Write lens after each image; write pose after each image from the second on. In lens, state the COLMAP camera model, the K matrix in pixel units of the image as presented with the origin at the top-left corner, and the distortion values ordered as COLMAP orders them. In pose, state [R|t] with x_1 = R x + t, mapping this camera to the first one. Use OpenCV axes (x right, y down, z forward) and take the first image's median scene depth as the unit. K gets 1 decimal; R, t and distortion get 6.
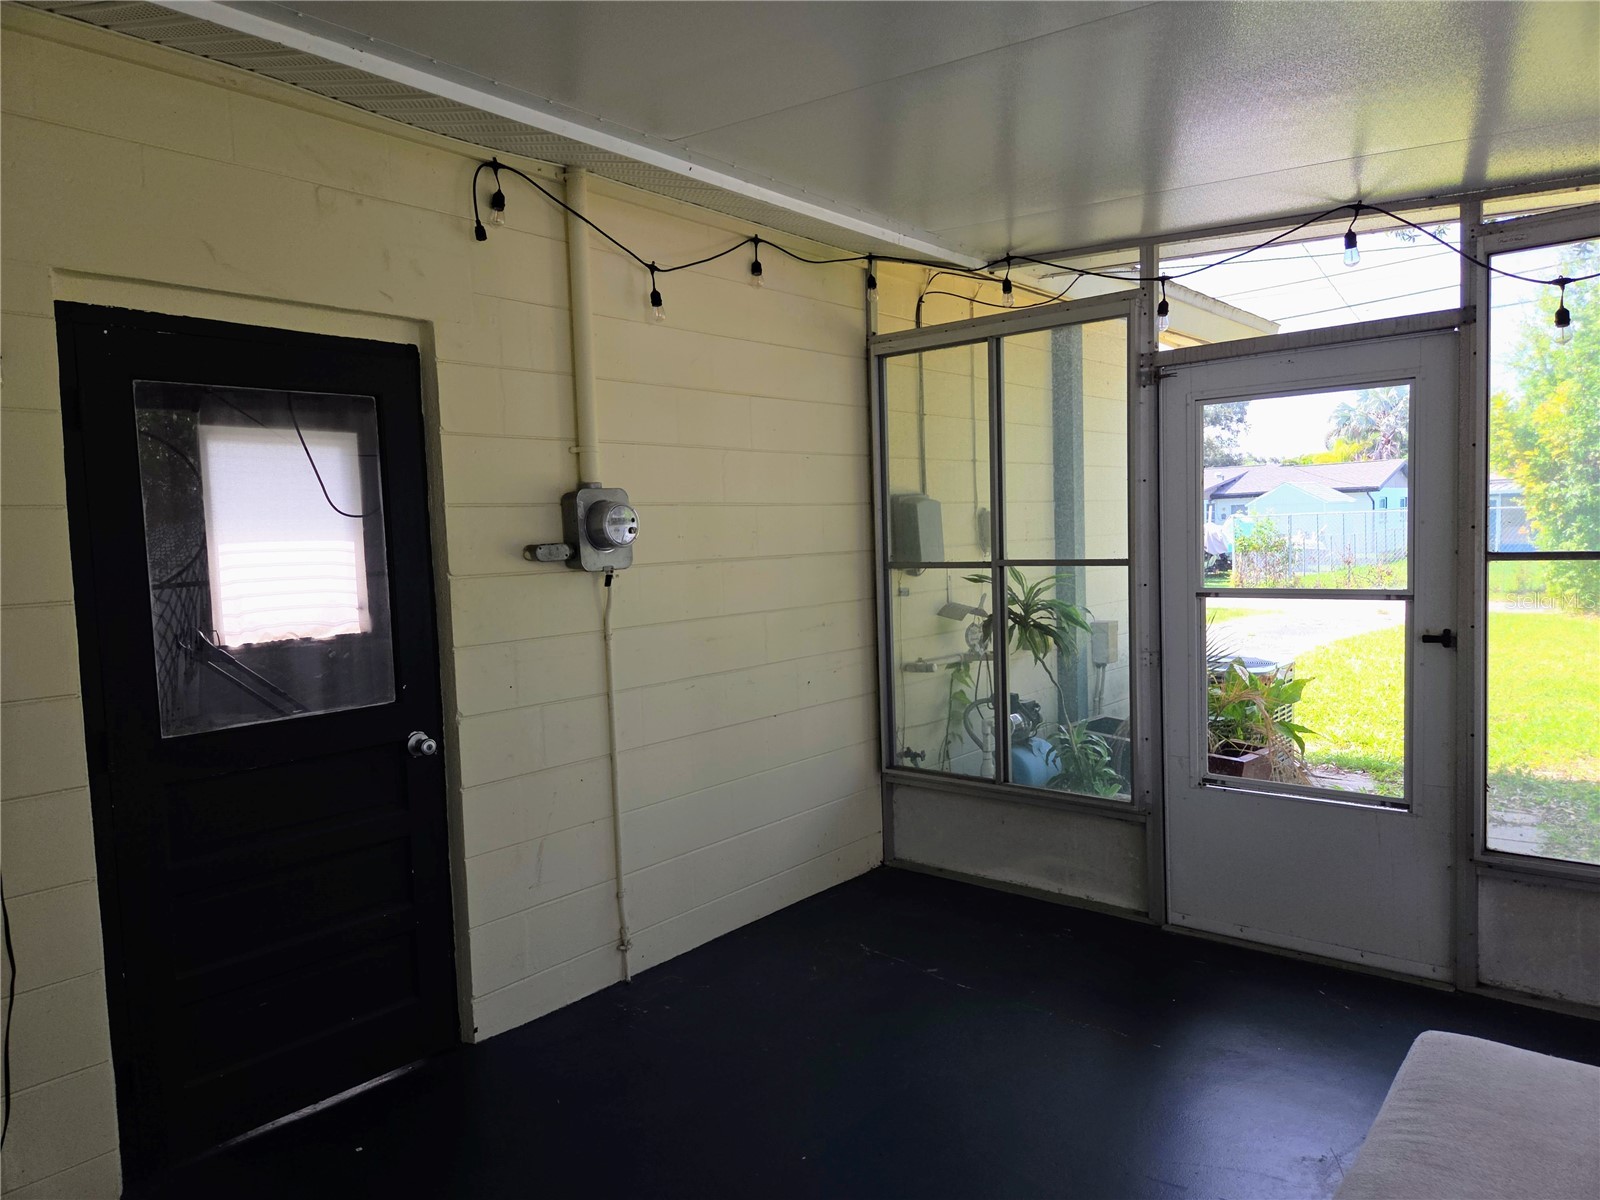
lens RADIAL K [[1070.6, 0, 793.3], [0, 1070.6, 606.0], [0, 0, 1]] dist [0.075238, -0.059428]
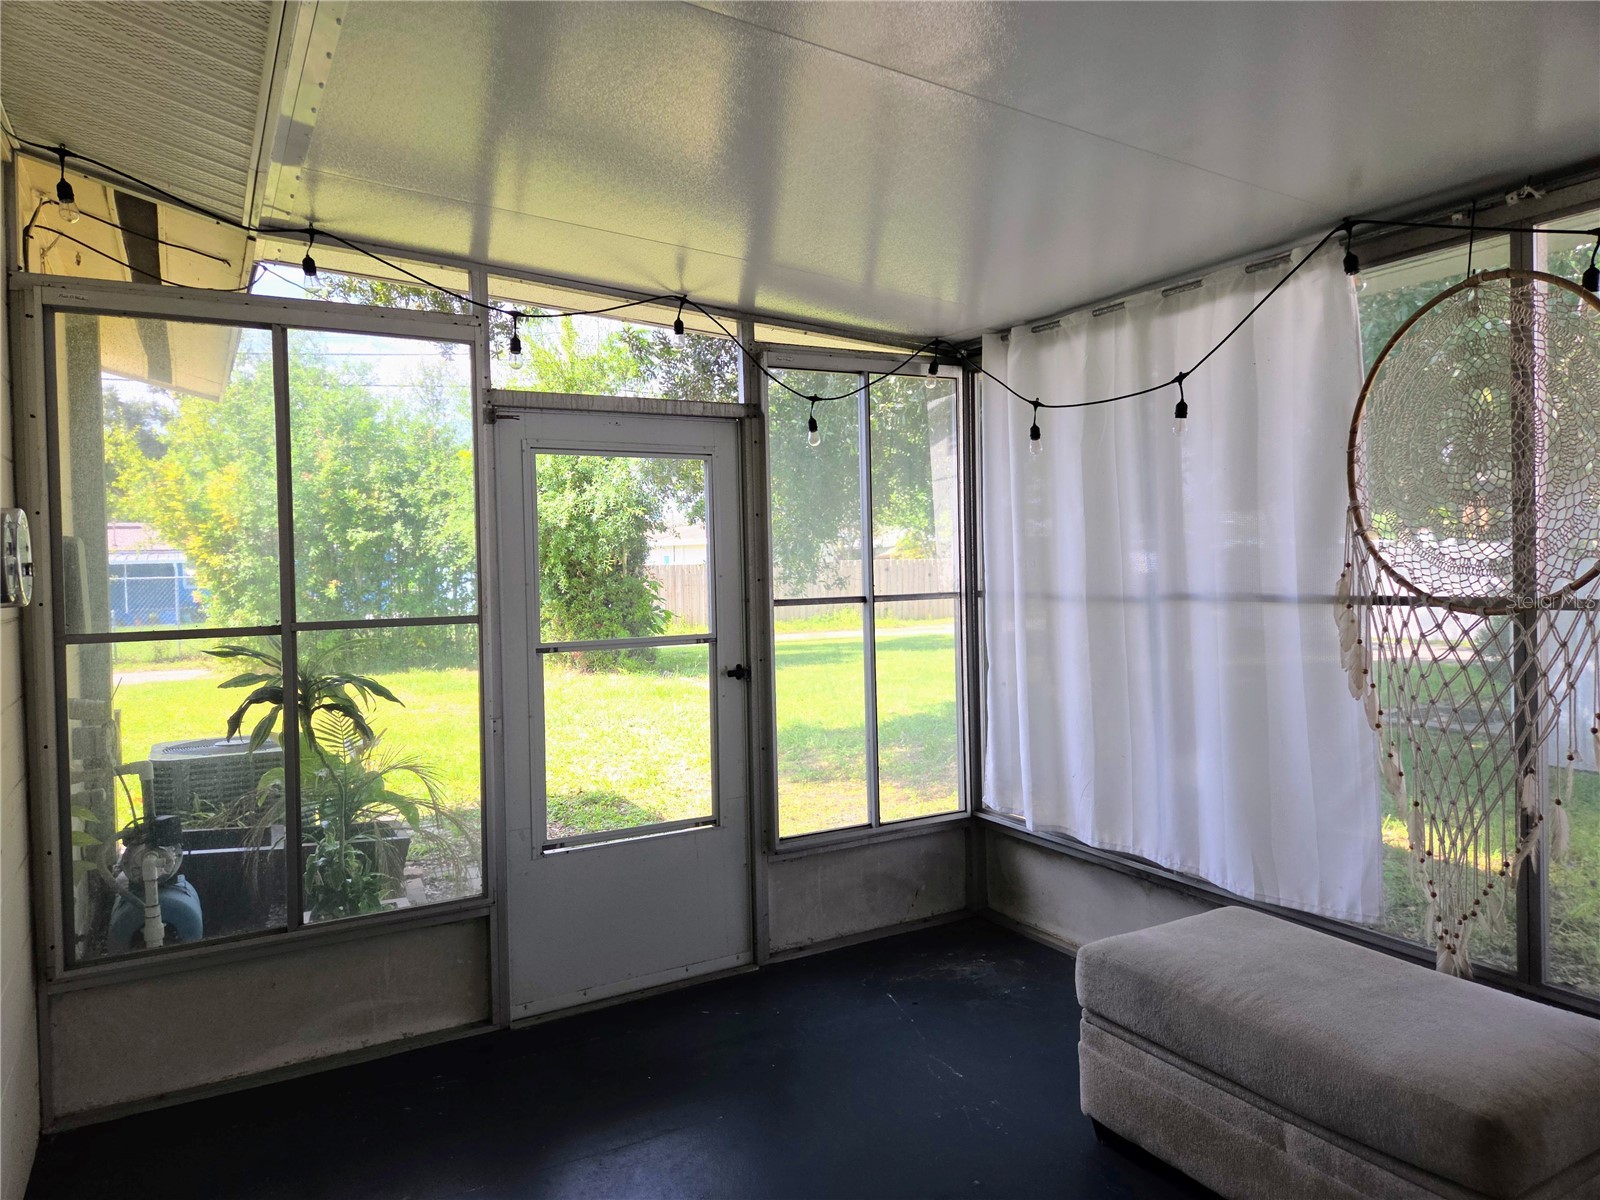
lens RADIAL K [[1070.6, 0, 797.5], [0, 1070.6, 584.7], [0, 0, 1]] dist [0.075238, -0.059428]
pose [[0.353076, 0.005890, 0.935576, -0.424996], [0.075498, 0.996540, -0.034767, -0.018229], [-0.932543, 0.082910, 0.351410, 0.447495]]
